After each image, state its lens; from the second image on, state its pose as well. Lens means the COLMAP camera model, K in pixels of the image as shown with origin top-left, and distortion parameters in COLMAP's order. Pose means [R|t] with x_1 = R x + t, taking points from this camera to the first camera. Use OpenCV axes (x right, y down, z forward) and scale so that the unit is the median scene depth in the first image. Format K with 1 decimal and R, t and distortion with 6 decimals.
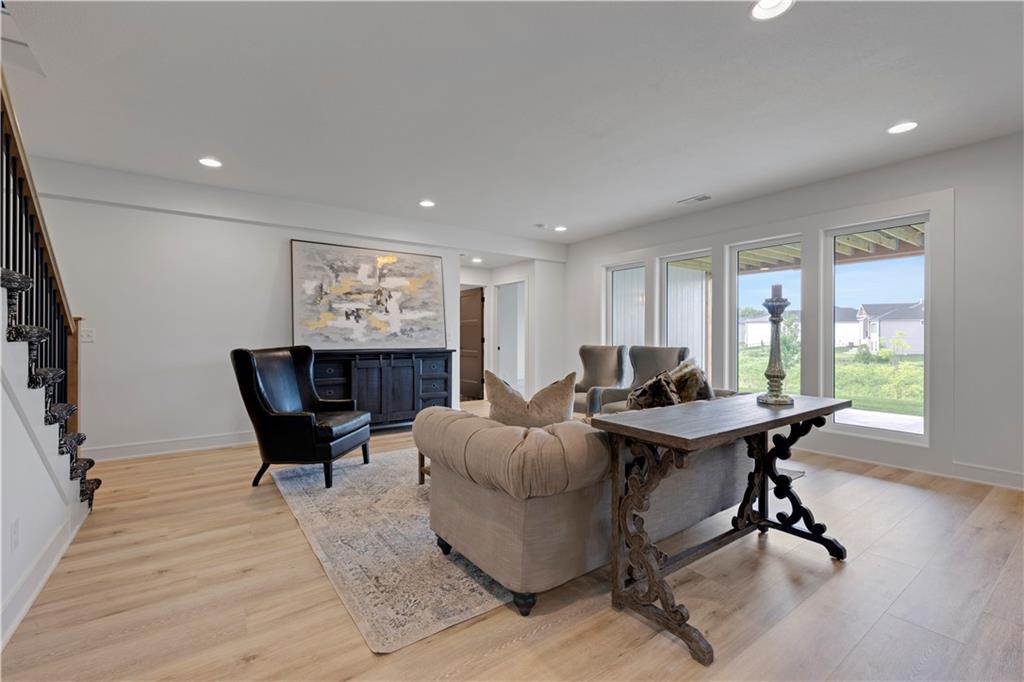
lens RADIAL K [[440.5, 0, 511.0], [0, 440.5, 335.7], [0, 0, 1]] dist [0.001992, -0.002910]
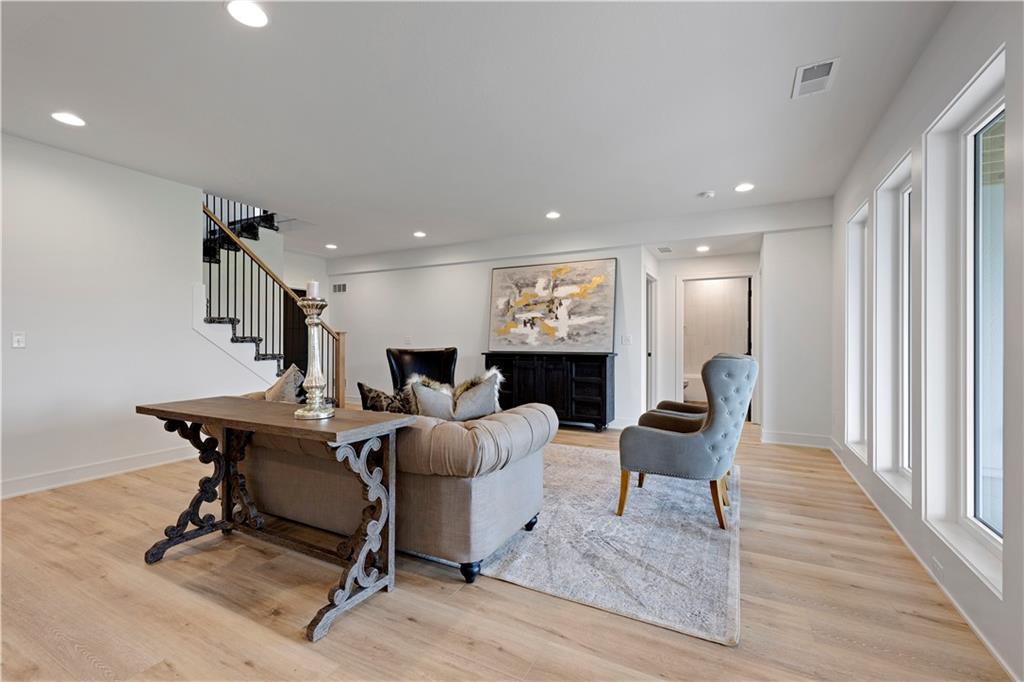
lens RADIAL K [[440.5, 0, 513.4], [0, 440.5, 339.7], [0, 0, 1]] dist [0.001992, -0.002910]
pose [[0.443163, -0.006524, -0.896417, 0.663789], [-0.002155, 0.999963, -0.008343, 0.008277], [0.896438, 0.005630, 0.443133, 0.418629]]
